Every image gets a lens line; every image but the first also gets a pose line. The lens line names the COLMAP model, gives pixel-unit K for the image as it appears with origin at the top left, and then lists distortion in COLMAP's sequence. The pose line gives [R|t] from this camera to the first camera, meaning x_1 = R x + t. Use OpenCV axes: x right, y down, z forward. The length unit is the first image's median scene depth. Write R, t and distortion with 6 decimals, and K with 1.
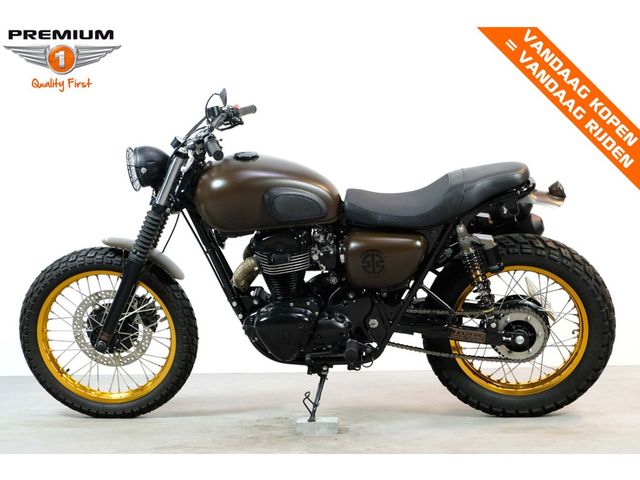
lens RADIAL K [[1526.0, 0, 320.0], [0, 1526.0, 240.0], [0, 0, 1]] dist [-0.123718, 0.364965]
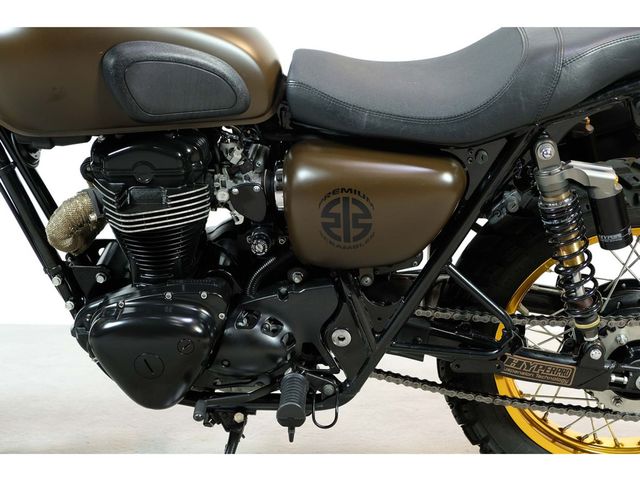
lens RADIAL K [[1166.5, 0, 320.0], [0, 1166.5, 240.0], [0, 0, 1]] dist [-0.195586, 1.570531]
pose [[0.999076, 0.030913, 0.029849, 0.016638], [-0.034760, 0.989763, 0.138423, -0.025532], [-0.025265, -0.139332, 0.989923, 0.645568]]
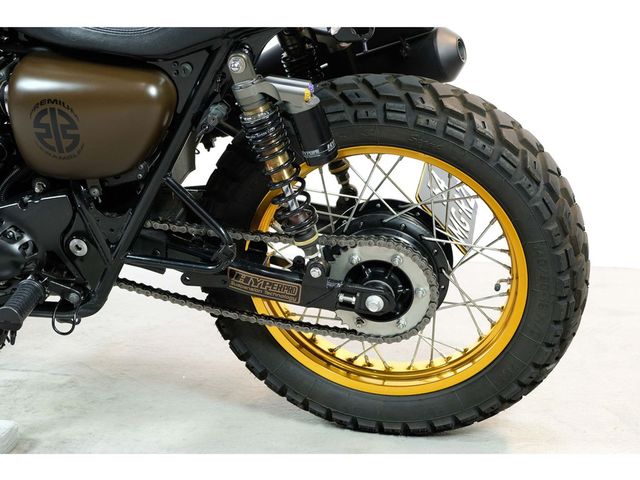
lens RADIAL K [[1166.5, 0, 320.0], [0, 1166.5, 240.0], [0, 0, 1]] dist [-0.195586, 1.570531]
pose [[0.992621, 0.061614, -0.104438, 0.150473], [-0.040328, 0.980002, 0.194859, -0.023161], [0.114355, -0.189209, 0.975255, 0.647606]]
